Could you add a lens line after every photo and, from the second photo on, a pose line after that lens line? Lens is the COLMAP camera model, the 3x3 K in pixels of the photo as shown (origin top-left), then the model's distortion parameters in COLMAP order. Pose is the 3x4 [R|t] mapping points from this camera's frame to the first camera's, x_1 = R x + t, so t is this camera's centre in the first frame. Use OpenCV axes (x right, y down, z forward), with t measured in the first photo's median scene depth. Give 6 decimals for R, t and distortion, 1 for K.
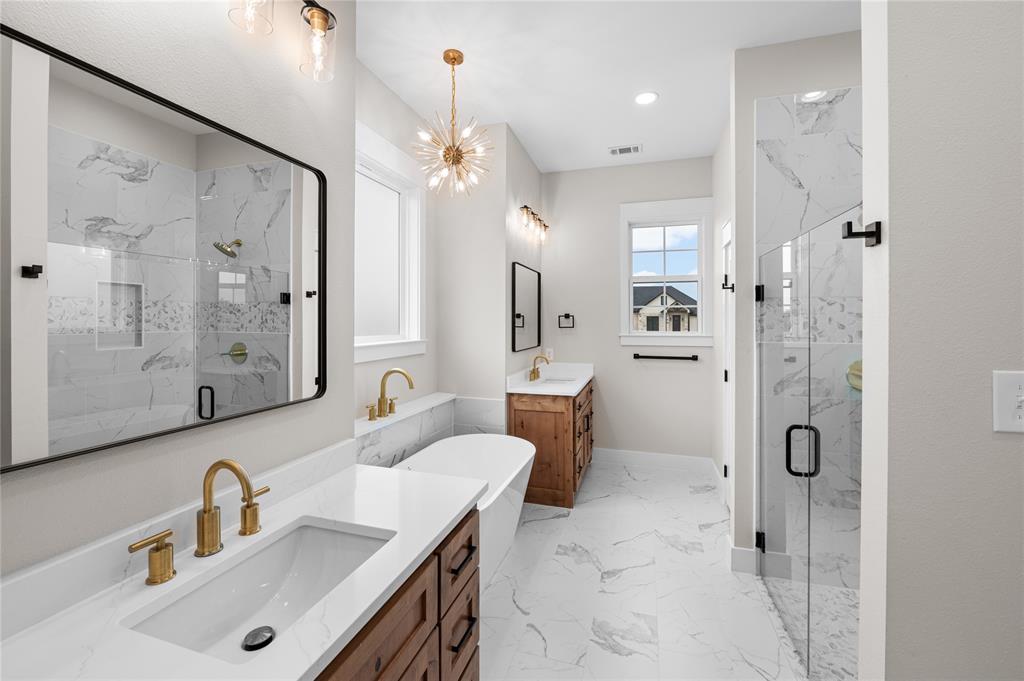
lens RADIAL K [[411.0, 0, 536.5], [0, 411.0, 321.3], [0, 0, 1]] dist [-0.013284, 0.000081]
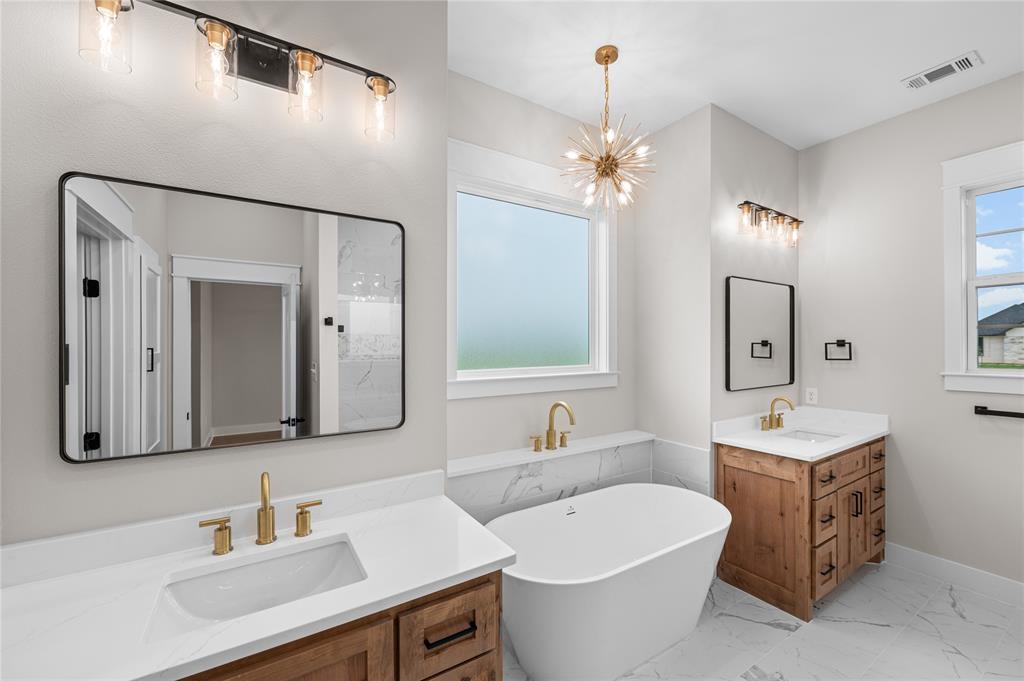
lens RADIAL K [[416.7, 0, 528.1], [0, 416.7, 346.0], [0, 0, 1]] dist [-0.011595, 0.000022]
pose [[0.748270, -0.000834, -0.663394, 0.198700], [0.003096, 0.999993, 0.002235, -0.015687], [0.663387, -0.003726, 0.748267, 0.163014]]
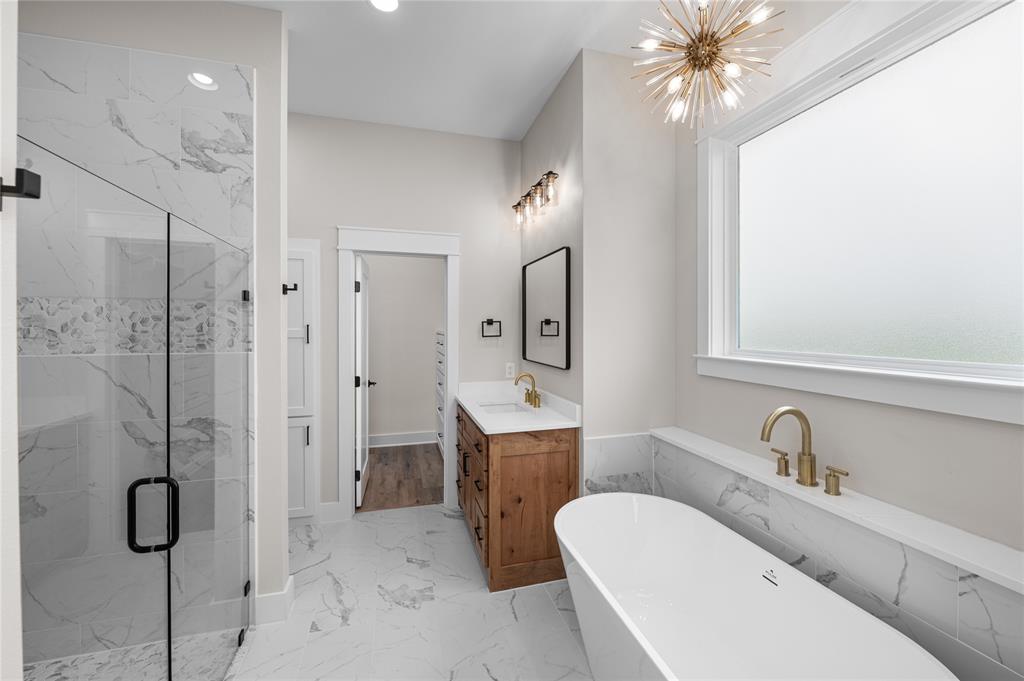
lens RADIAL K [[418.8, 0, 518.6], [0, 418.8, 331.3], [0, 0, 1]] dist [0.000288, 0.000022]
pose [[-0.856838, -0.000273, -0.515586, 0.253962], [-0.003294, 0.999982, 0.004945, 0.000309], [0.515575, 0.005936, -0.856824, 1.031248]]
